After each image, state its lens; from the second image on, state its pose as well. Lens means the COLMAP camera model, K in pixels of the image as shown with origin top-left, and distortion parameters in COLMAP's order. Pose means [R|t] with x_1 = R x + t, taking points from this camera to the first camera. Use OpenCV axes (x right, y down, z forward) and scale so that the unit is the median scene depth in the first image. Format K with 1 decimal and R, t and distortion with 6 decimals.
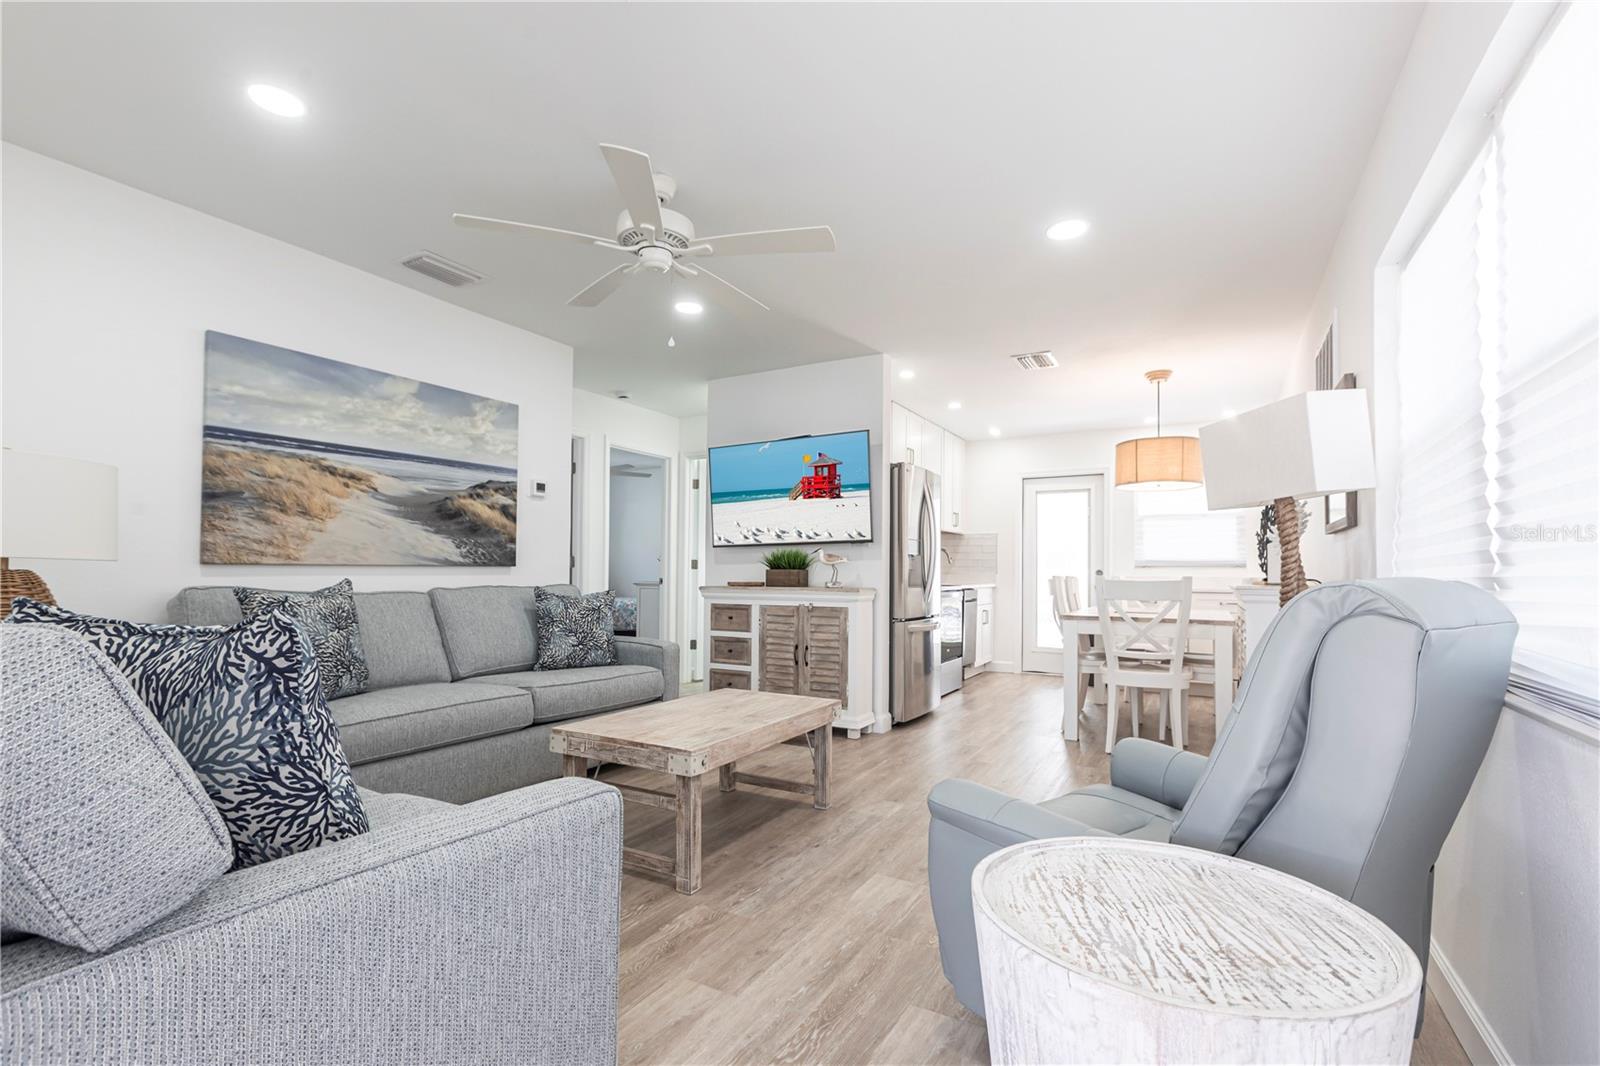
lens RADIAL K [[732.2, 0, 803.3], [0, 732.2, 545.0], [0, 0, 1]] dist [-0.002916, 0.000197]
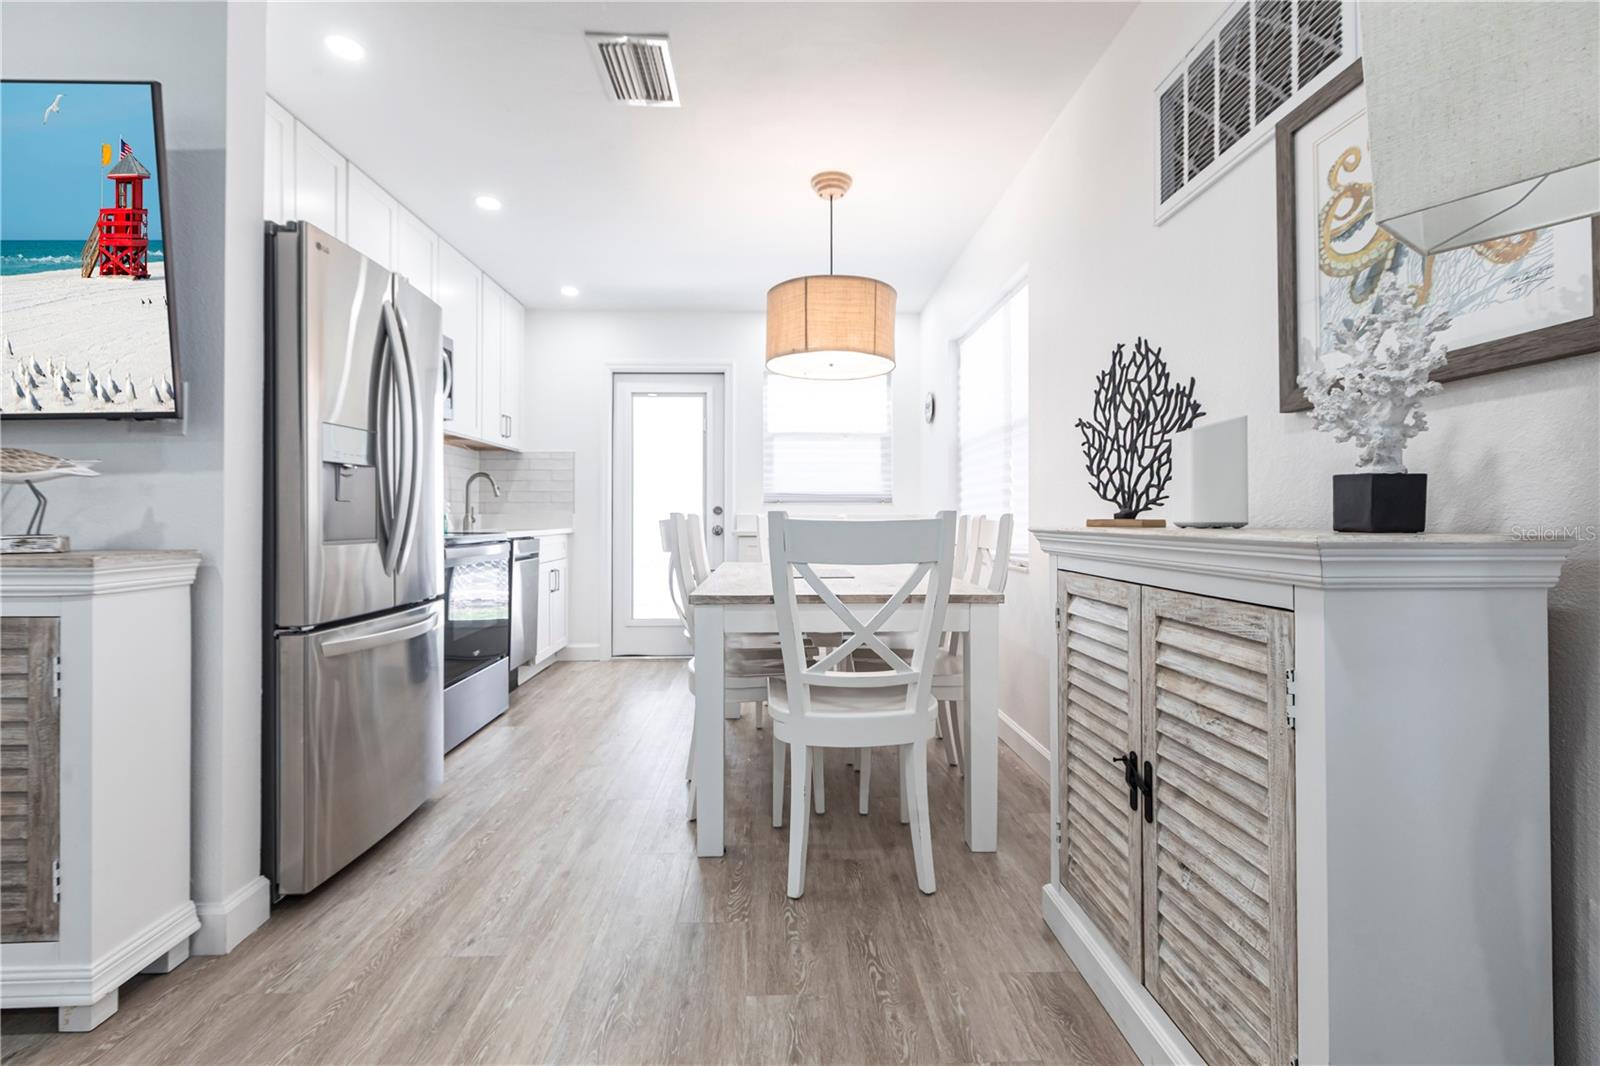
lens RADIAL K [[732.2, 0, 802.9], [0, 732.2, 524.7], [0, 0, 1]] dist [-0.002916, 0.000197]
pose [[0.856219, -0.015090, 0.516392, 0.153059], [-0.011555, 0.998764, 0.048345, 0.023997], [-0.516483, -0.047360, 0.854987, 0.503149]]
